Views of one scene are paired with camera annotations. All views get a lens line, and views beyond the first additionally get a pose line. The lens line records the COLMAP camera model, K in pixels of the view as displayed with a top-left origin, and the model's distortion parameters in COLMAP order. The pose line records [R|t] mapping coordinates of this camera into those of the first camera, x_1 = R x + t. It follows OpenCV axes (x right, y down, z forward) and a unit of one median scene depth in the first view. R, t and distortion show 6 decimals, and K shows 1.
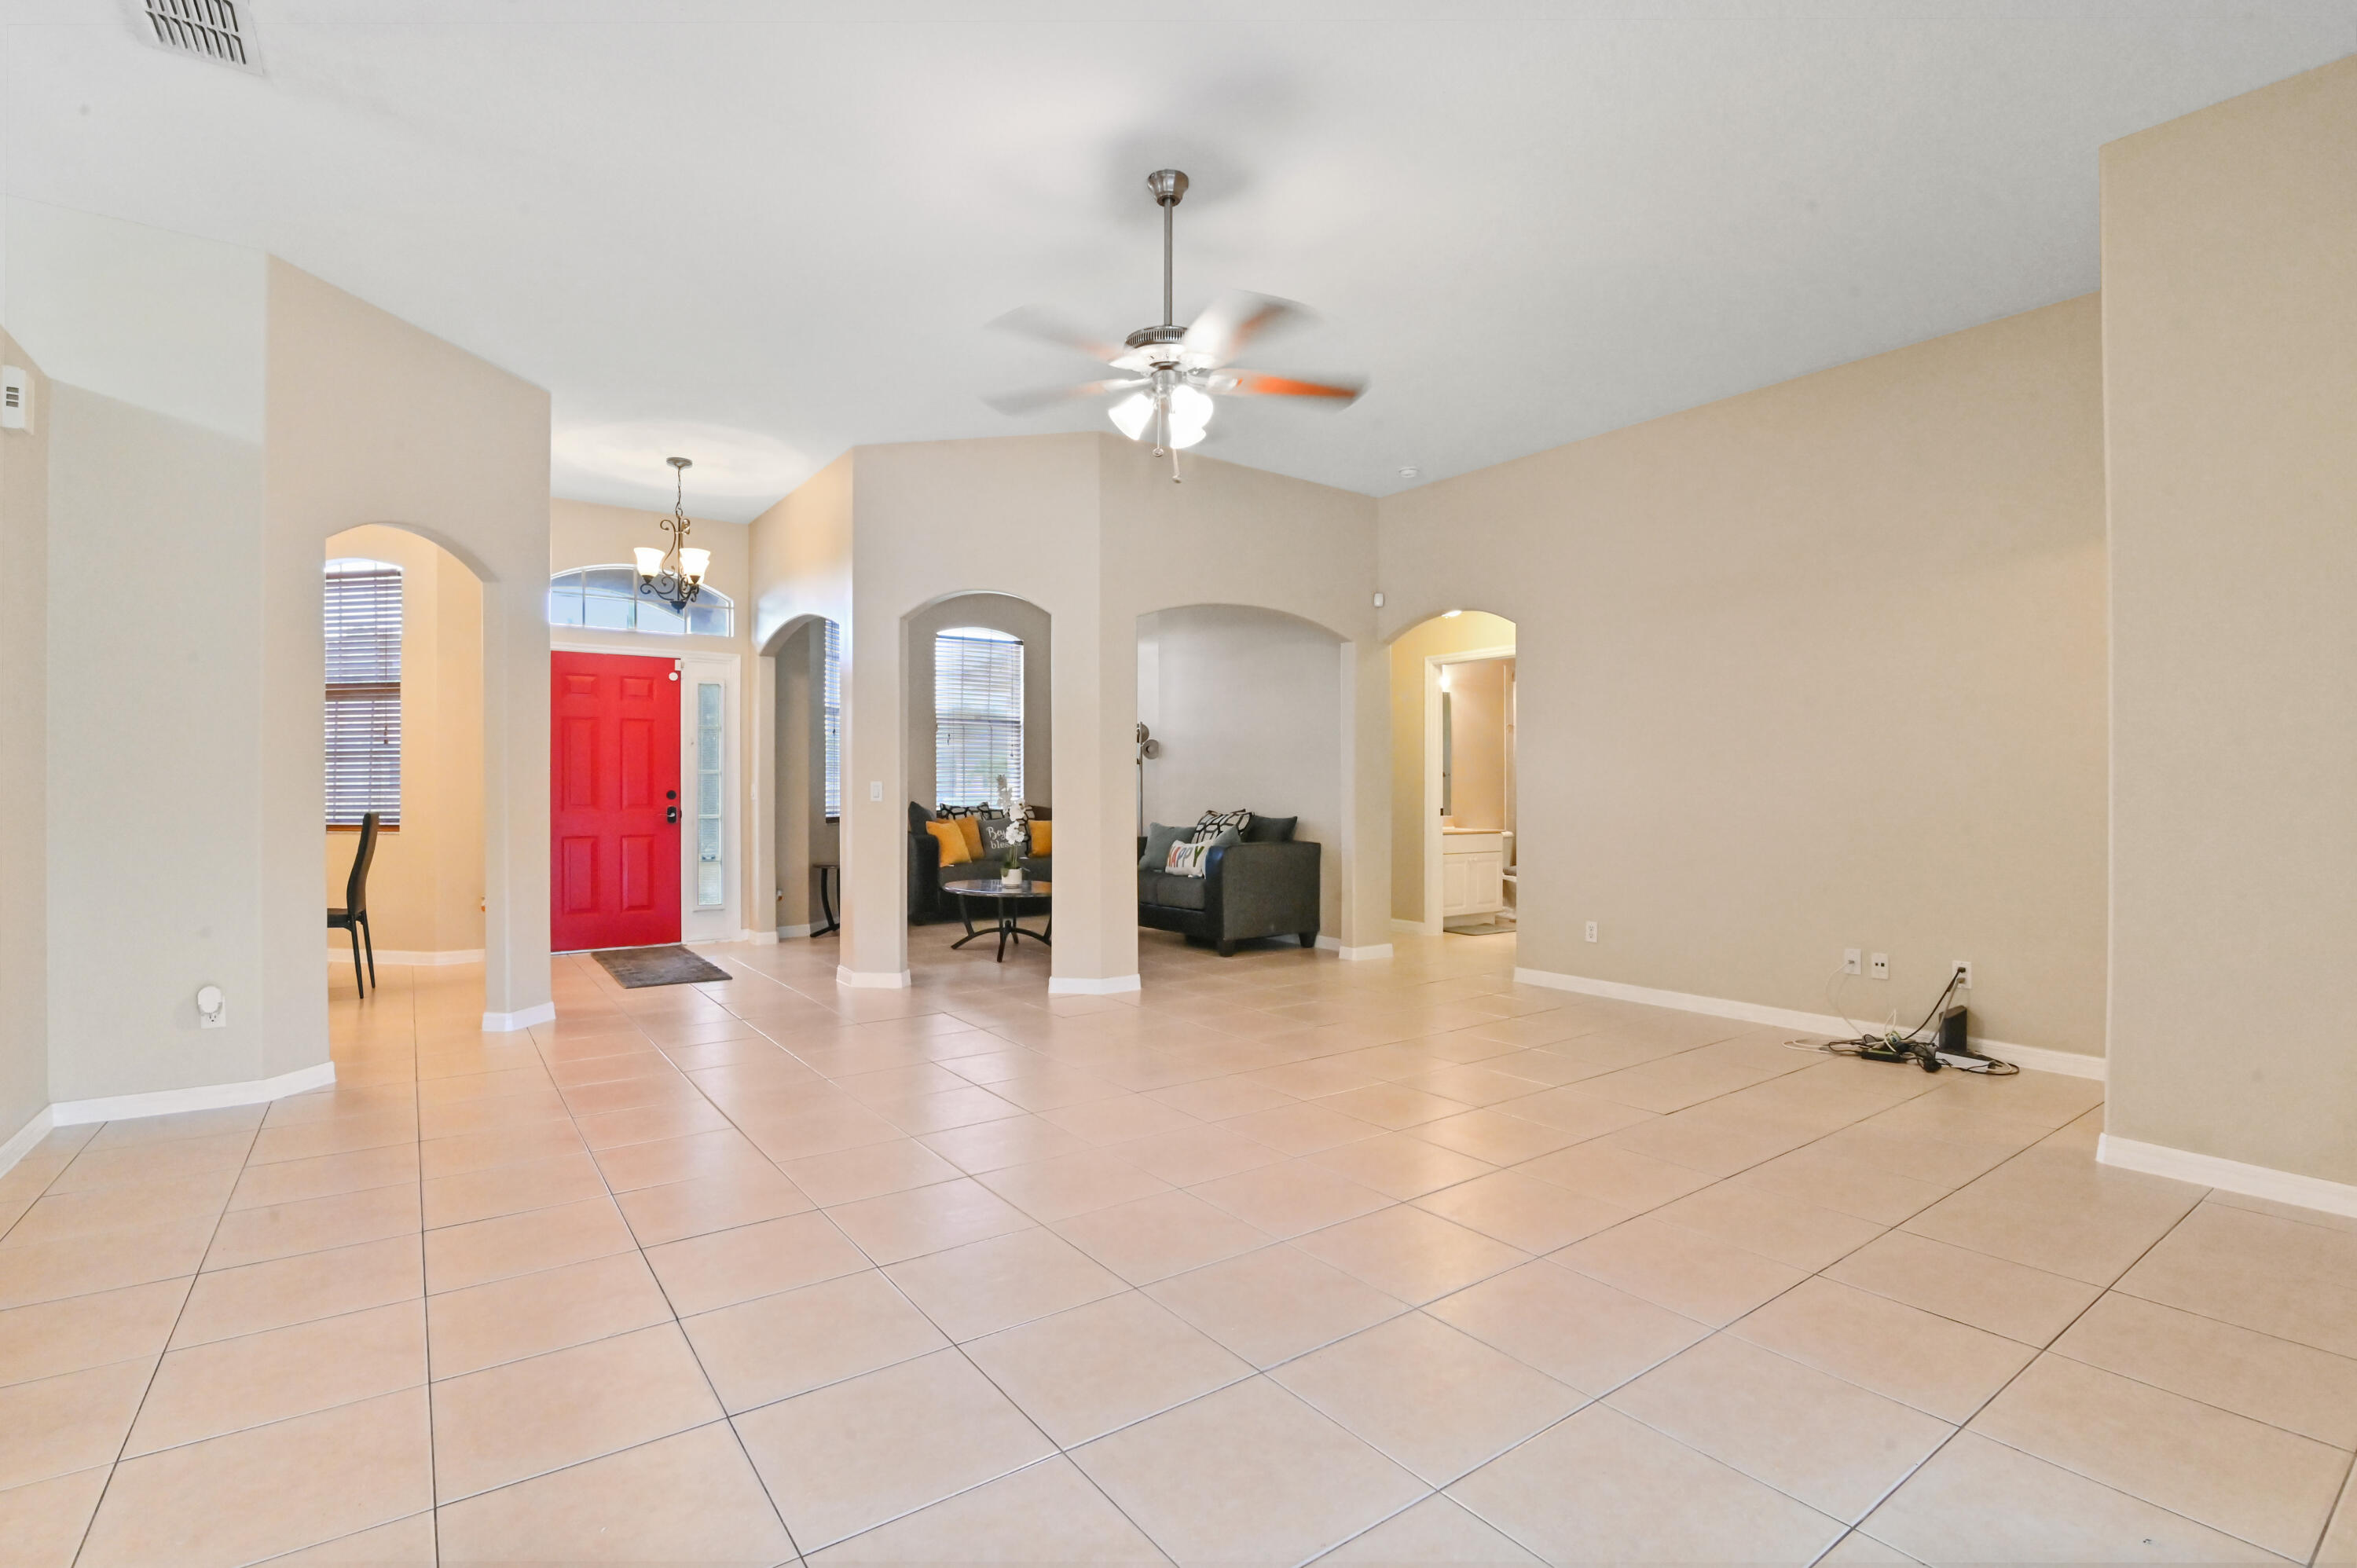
lens RADIAL K [[1088.1, 0, 1179.9], [0, 1088.1, 761.8], [0, 0, 1]] dist [-0.021838, -0.000051]
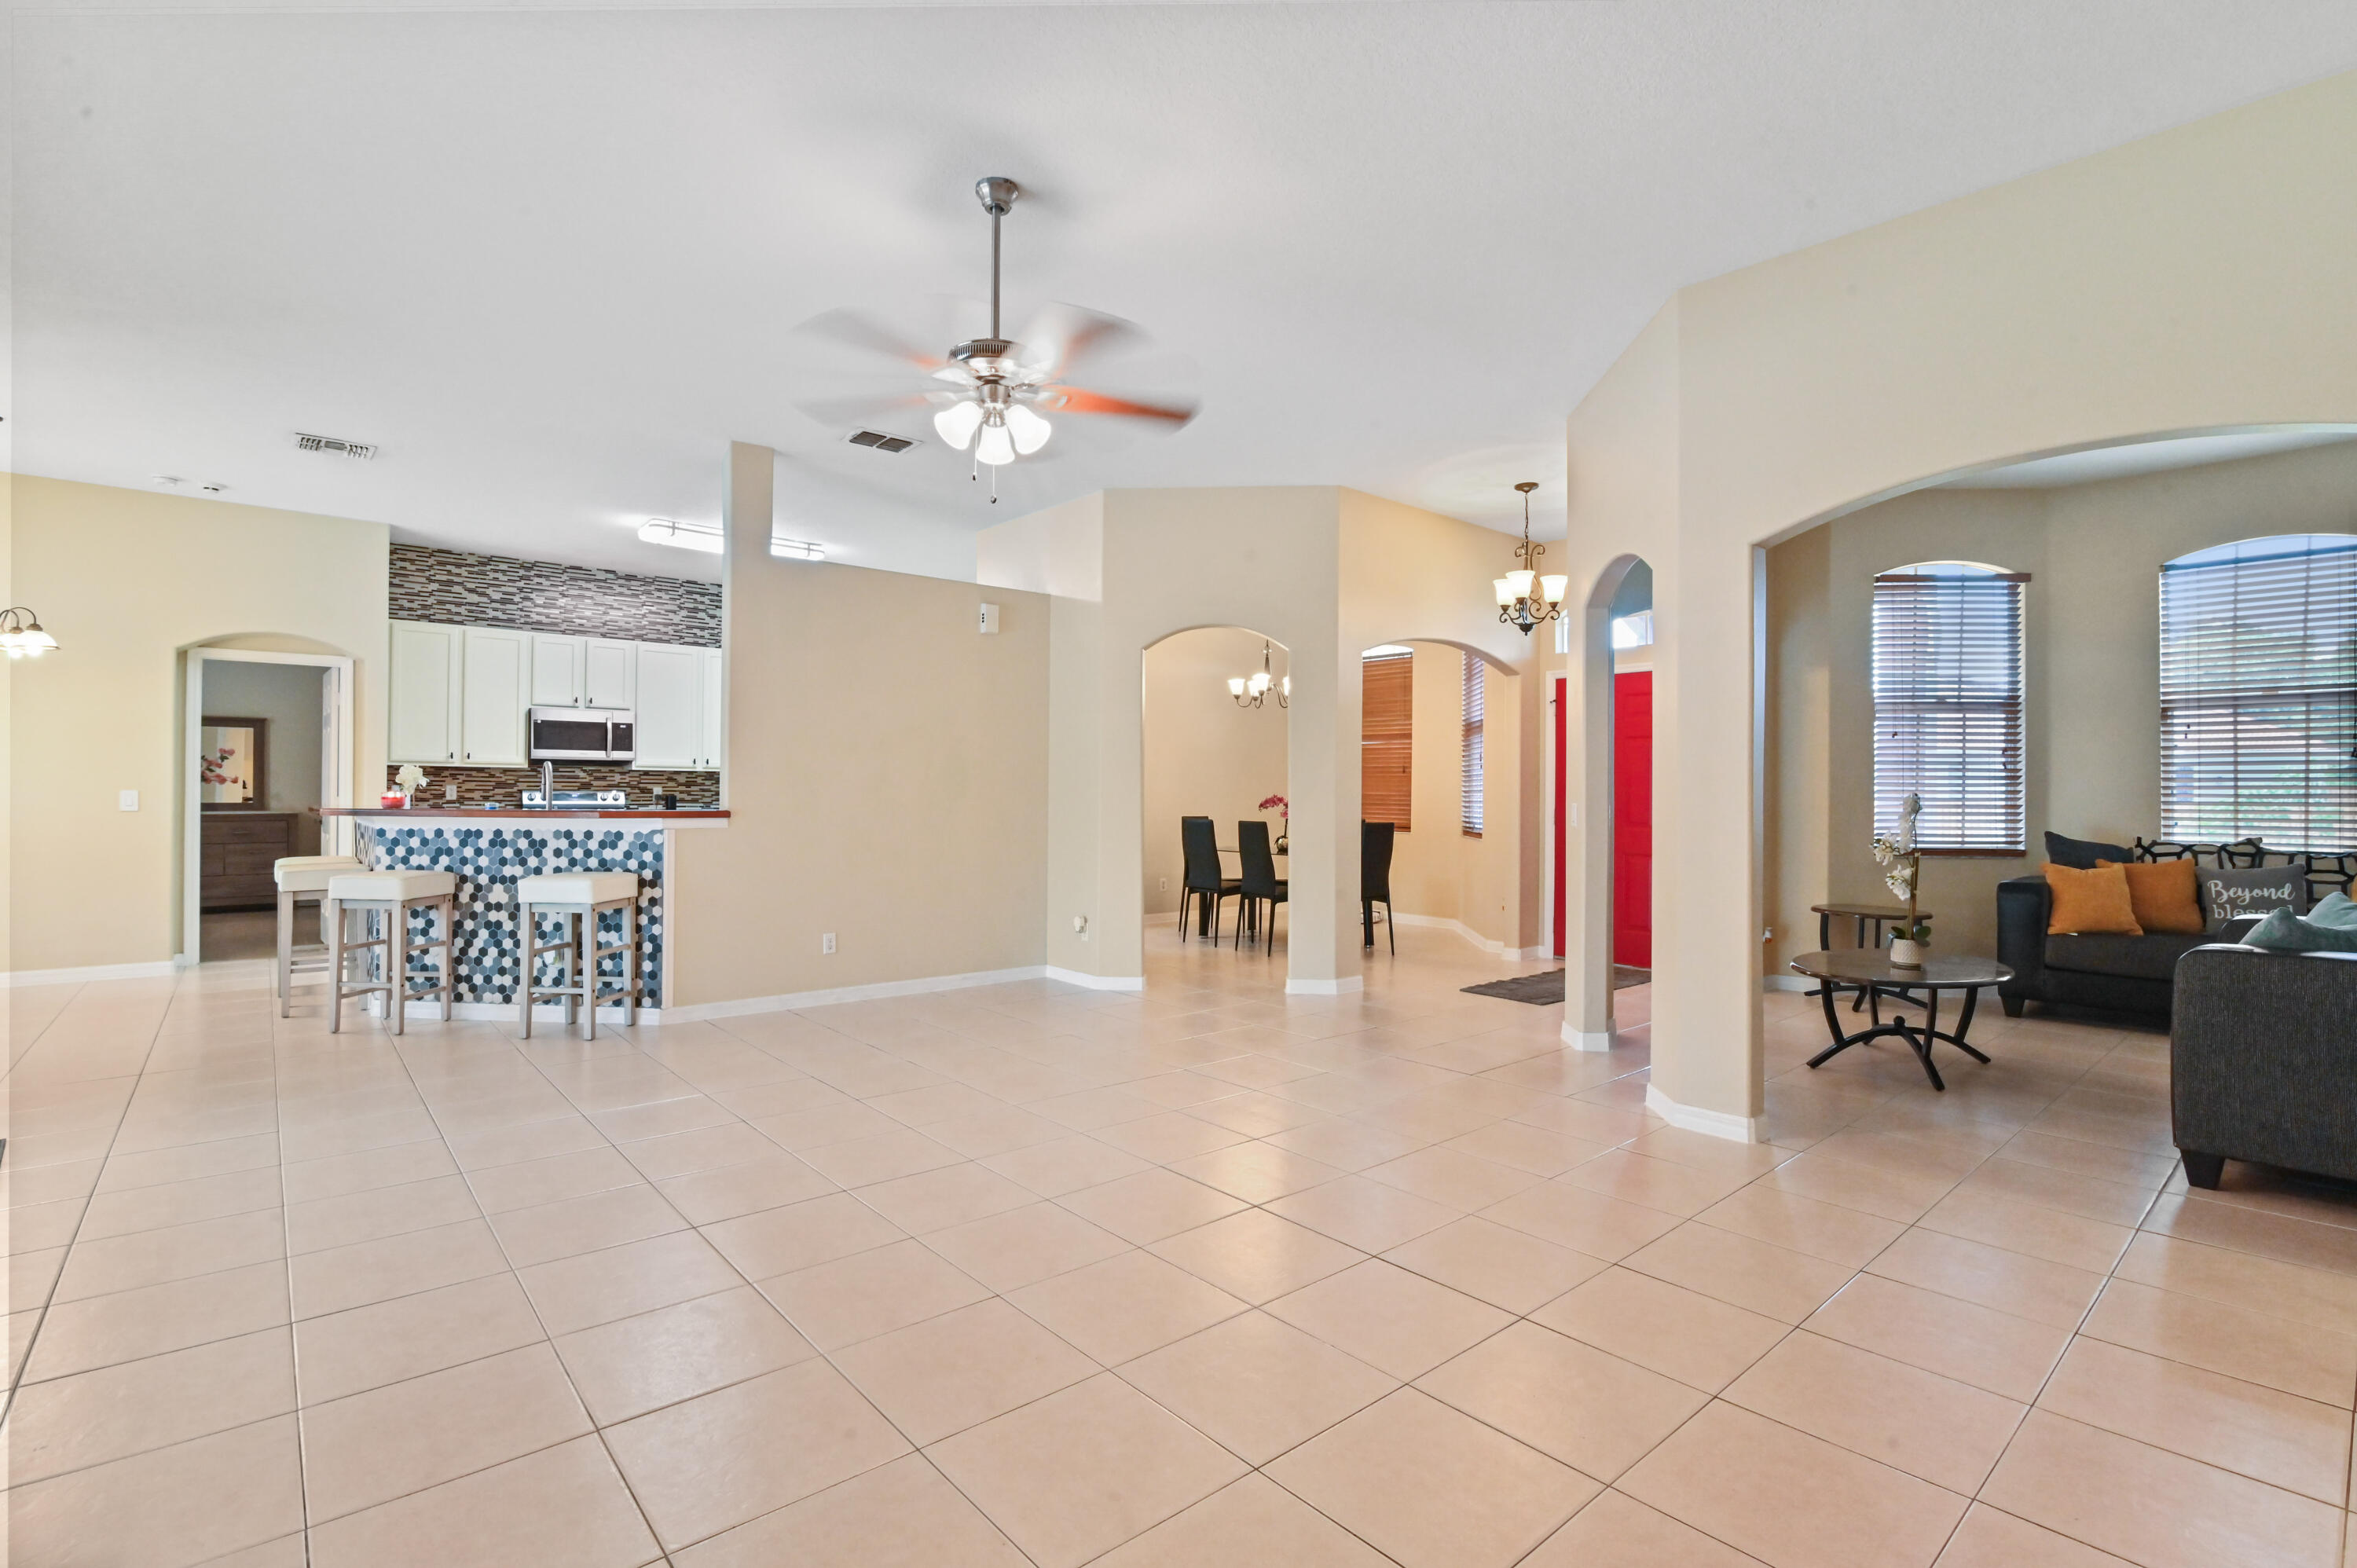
lens RADIAL K [[1088.1, 0, 1179.9], [0, 1088.1, 761.8], [0, 0, 1]] dist [-0.021838, -0.000051]
pose [[0.087689, -0.025105, -0.995831, 0.448675], [0.017500, 0.999567, -0.023658, -0.000202], [0.995994, -0.015352, 0.088091, 0.504469]]
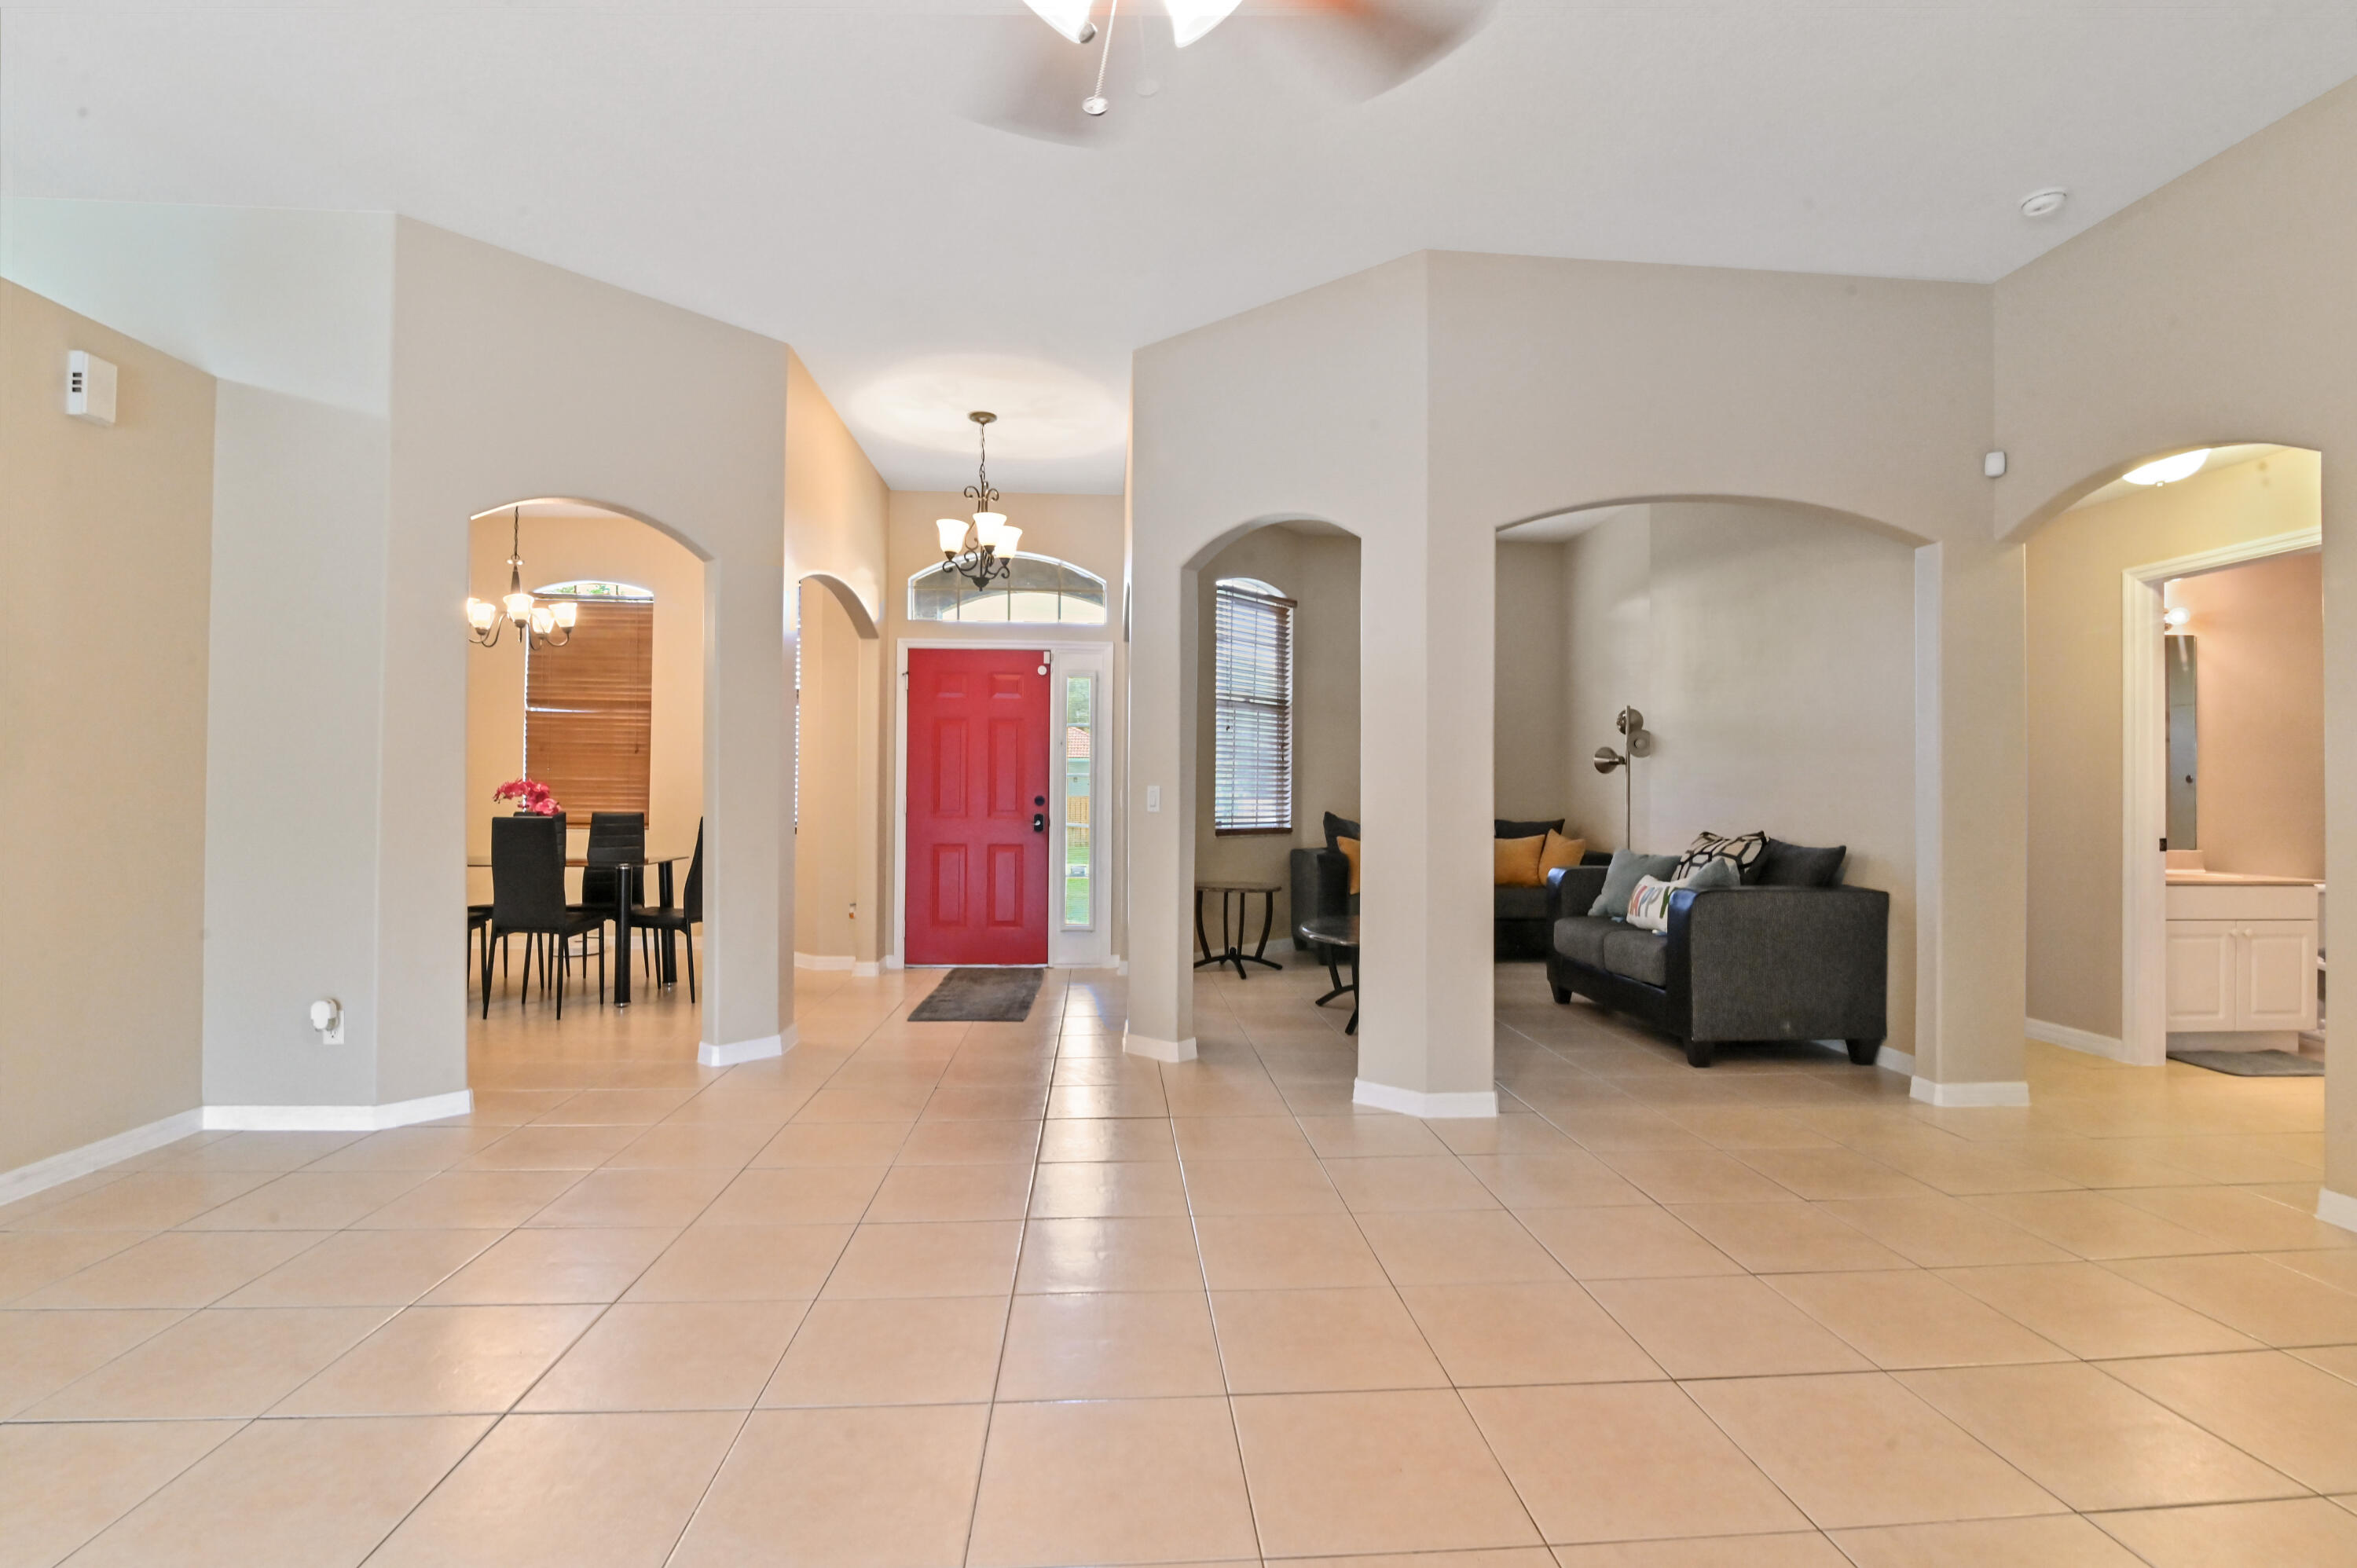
lens RADIAL K [[1087.8, 0, 1182.4], [0, 1087.8, 774.9], [0, 0, 1]] dist [-0.014883, 0.000093]
pose [[0.852056, -0.002811, -0.523442, 0.111232], [0.005053, 0.999983, 0.002856, 0.007008], [0.523426, -0.005079, 0.852056, 0.295683]]
